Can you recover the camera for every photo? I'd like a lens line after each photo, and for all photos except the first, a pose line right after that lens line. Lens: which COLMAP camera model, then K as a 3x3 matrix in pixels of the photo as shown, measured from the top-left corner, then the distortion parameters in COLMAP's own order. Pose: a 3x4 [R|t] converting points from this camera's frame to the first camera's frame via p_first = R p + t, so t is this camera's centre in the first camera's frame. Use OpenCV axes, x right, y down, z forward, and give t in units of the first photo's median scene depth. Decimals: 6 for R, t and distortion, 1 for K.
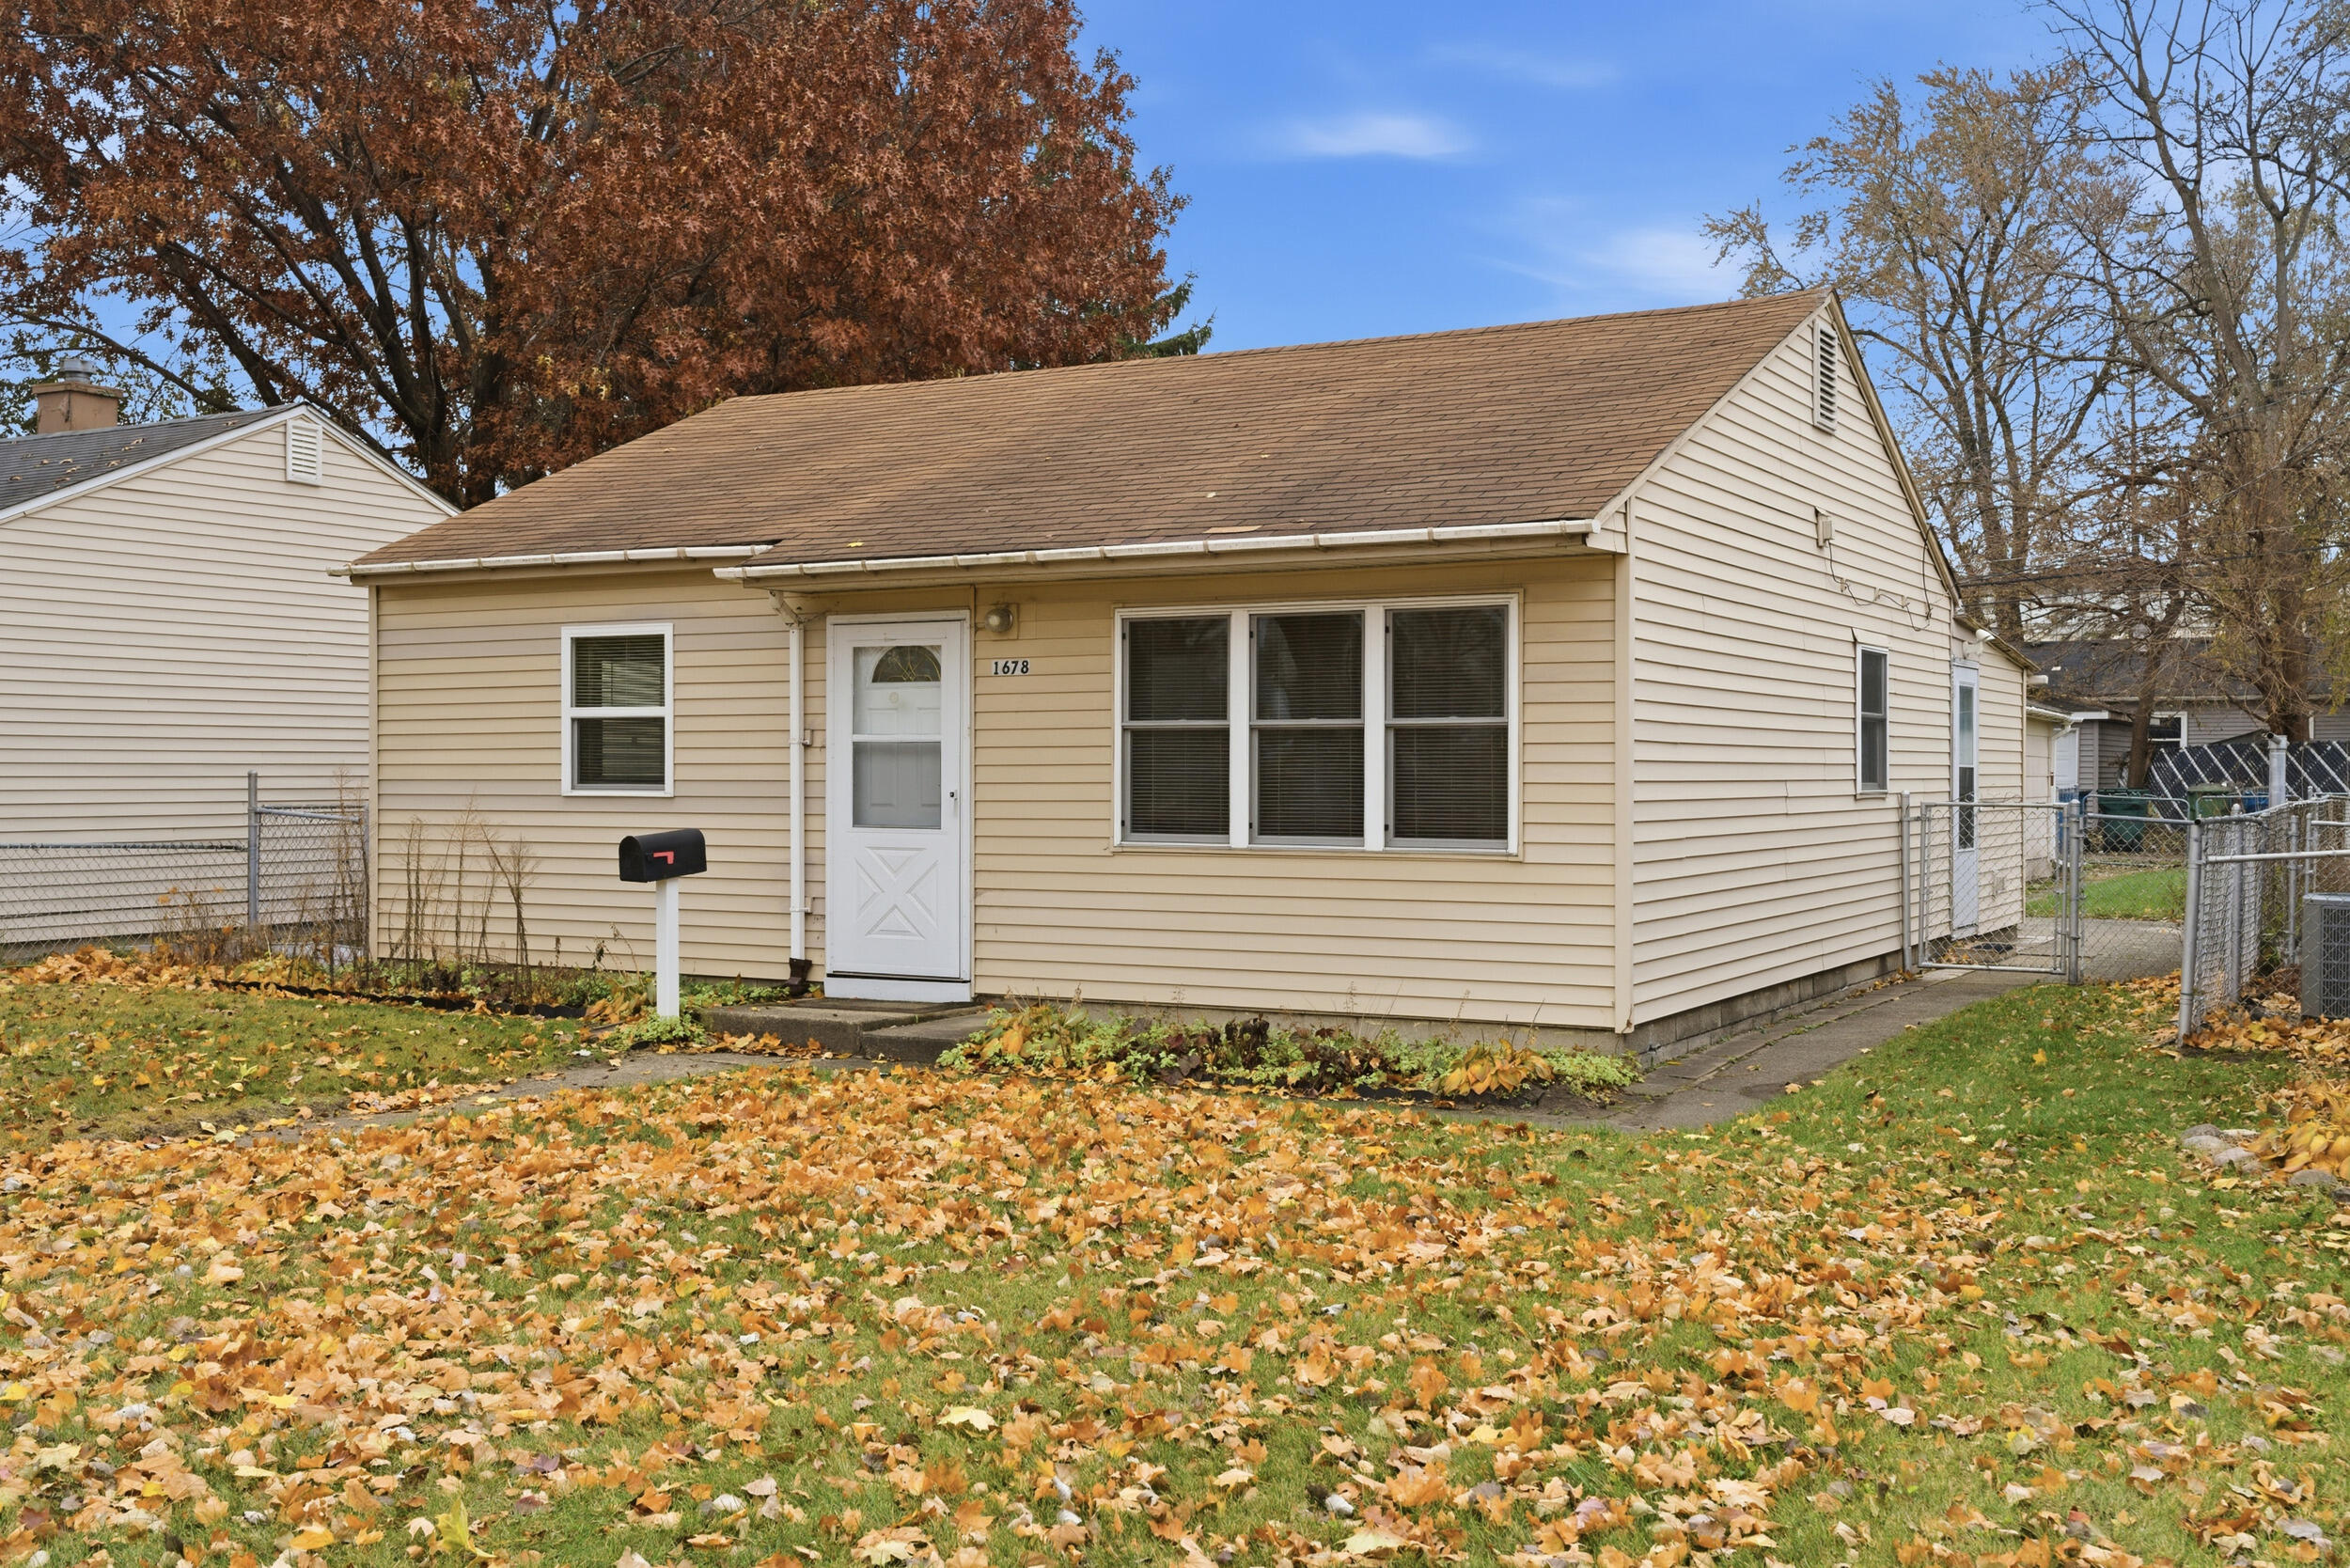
lens RADIAL K [[2406.0, 0, 1175.0], [0, 2406.0, 784.0], [0, 0, 1]] dist [0.062149, -0.033808]
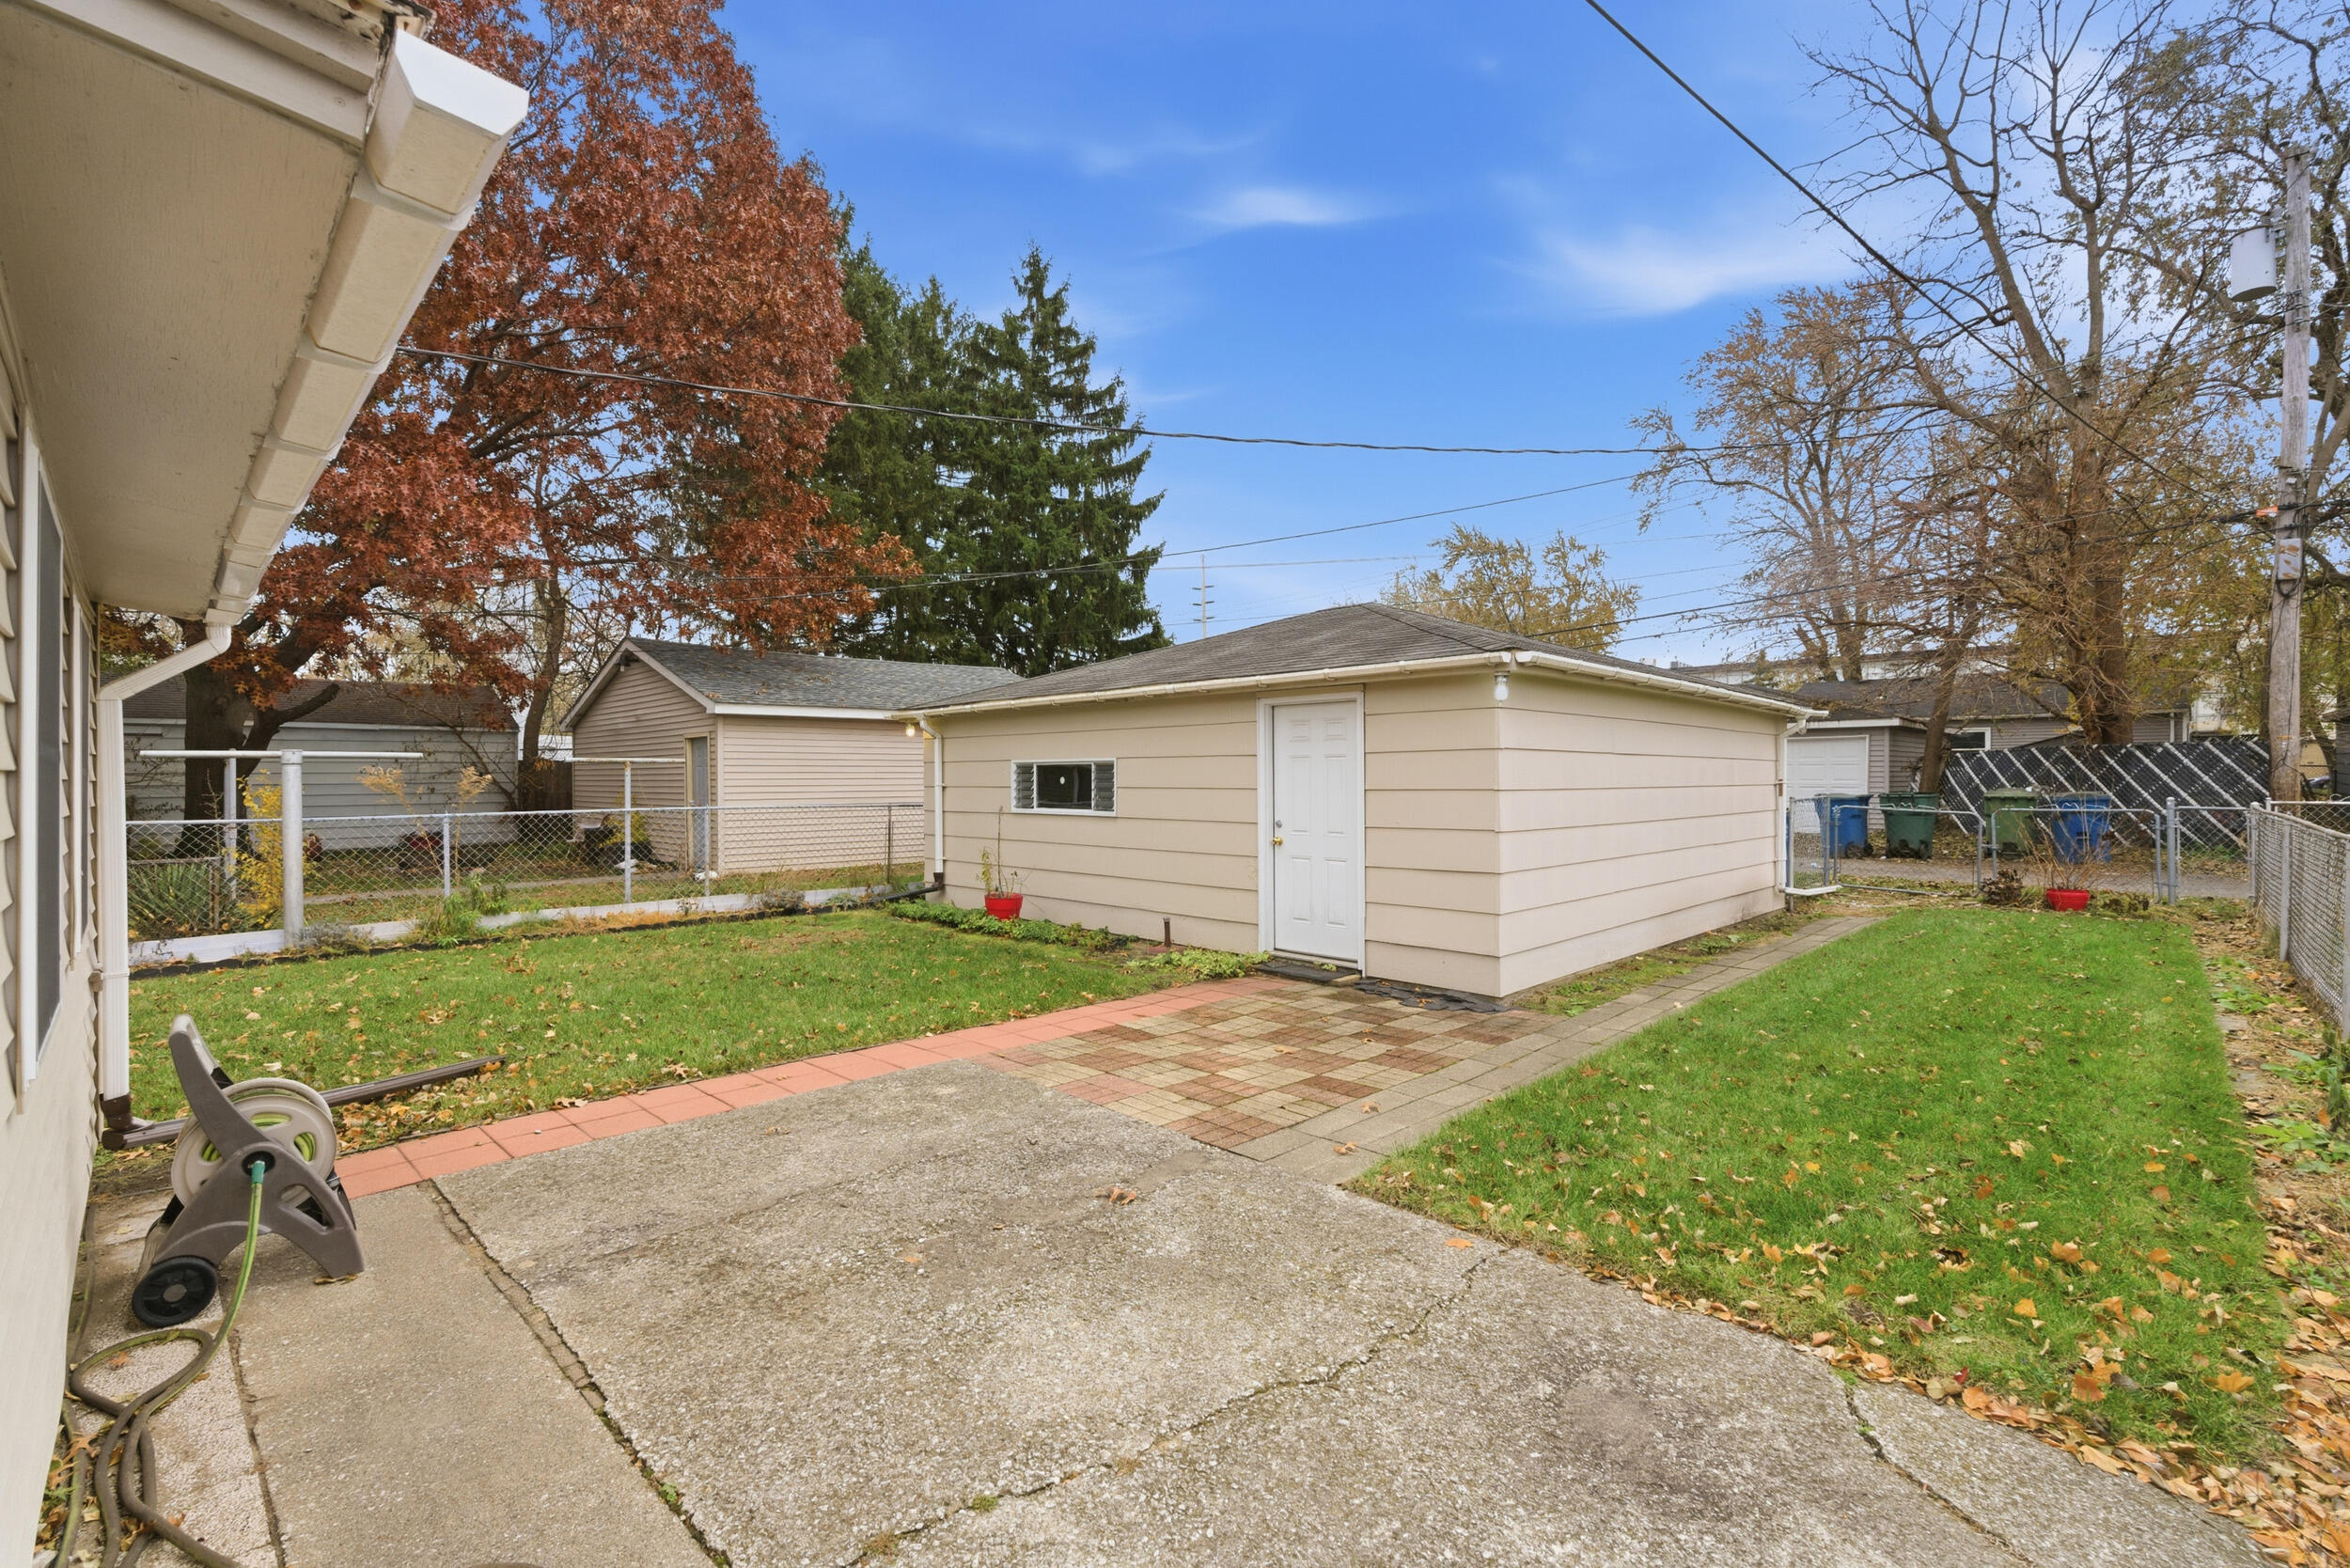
lens RADIAL K [[1040.2, 0, 1175.0], [0, 1040.2, 784.0], [0, 0, 1]] dist [-0.000977, 0.000414]
pose [[0.962202, -0.000135, -0.272336, 0.205939], [0.000513, 0.999999, 0.001315, -0.002326], [0.272335, -0.001405, 0.962201, 0.482520]]
